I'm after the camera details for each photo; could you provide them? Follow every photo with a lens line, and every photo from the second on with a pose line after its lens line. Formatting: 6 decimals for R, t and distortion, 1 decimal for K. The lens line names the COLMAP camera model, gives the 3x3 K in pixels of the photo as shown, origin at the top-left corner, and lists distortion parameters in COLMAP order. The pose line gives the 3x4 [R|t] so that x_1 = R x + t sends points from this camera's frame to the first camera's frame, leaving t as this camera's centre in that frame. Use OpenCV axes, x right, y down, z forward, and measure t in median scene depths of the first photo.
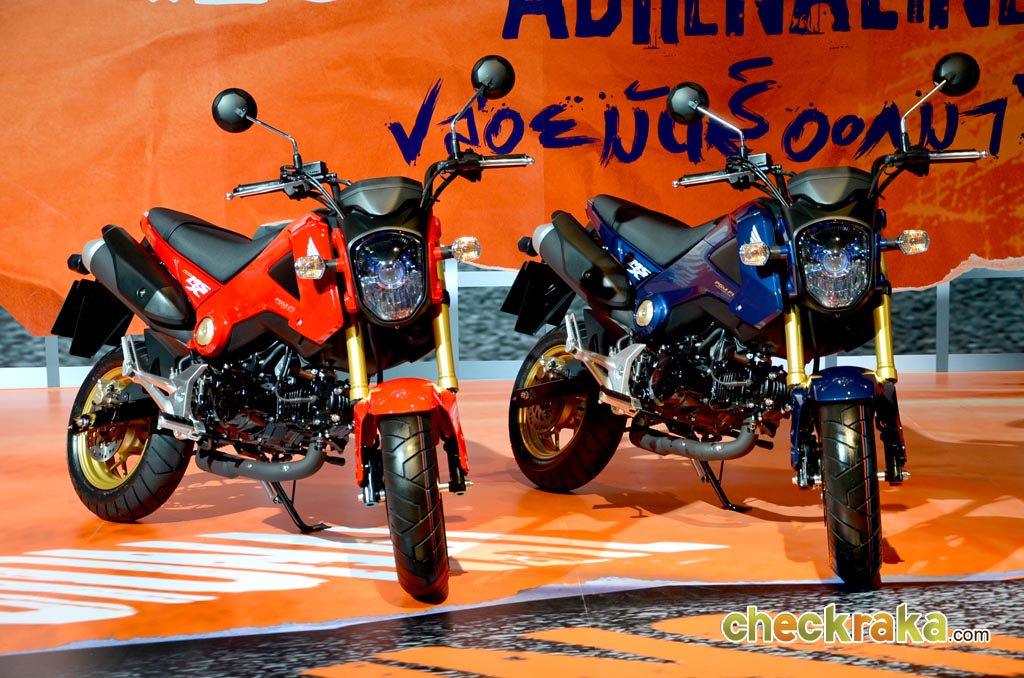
lens RADIAL K [[1968.9, 0, 512.0], [0, 1968.9, 339.0], [0, 0, 1]] dist [0.571633, 0.001387]
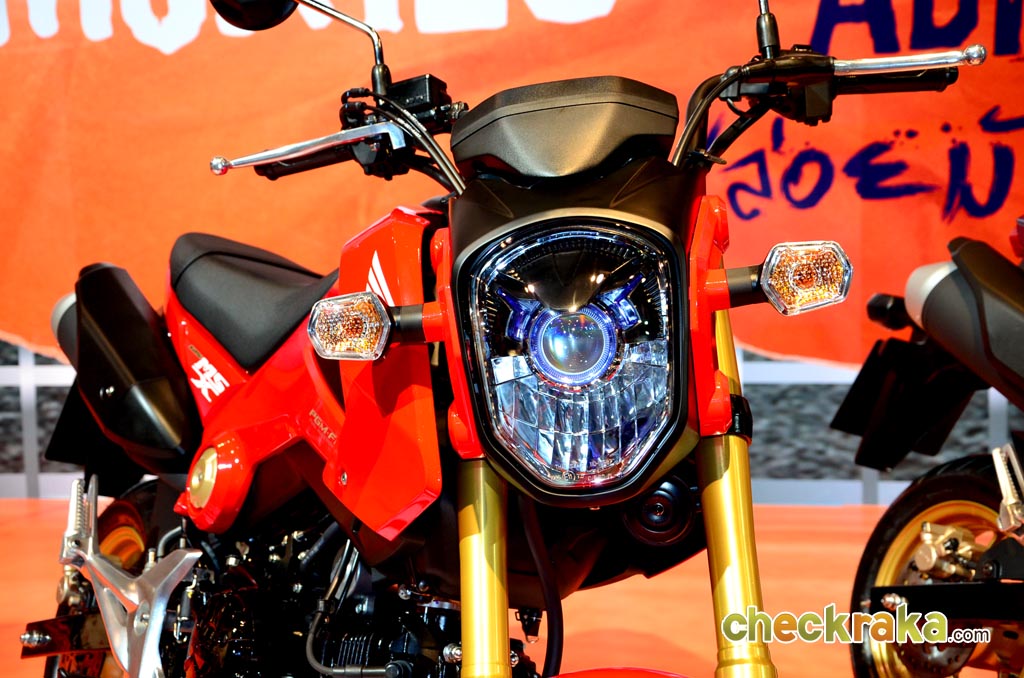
lens RADIAL K [[1093.1, 0, 511.2], [0, 1093.1, 355.6], [0, 0, 1]] dist [0.002816, 0.178669]
pose [[0.975658, 0.008989, -0.219114, -0.026350], [-0.019257, 0.998812, -0.044773, -0.019278], [0.218451, 0.047902, 0.974671, 0.680171]]
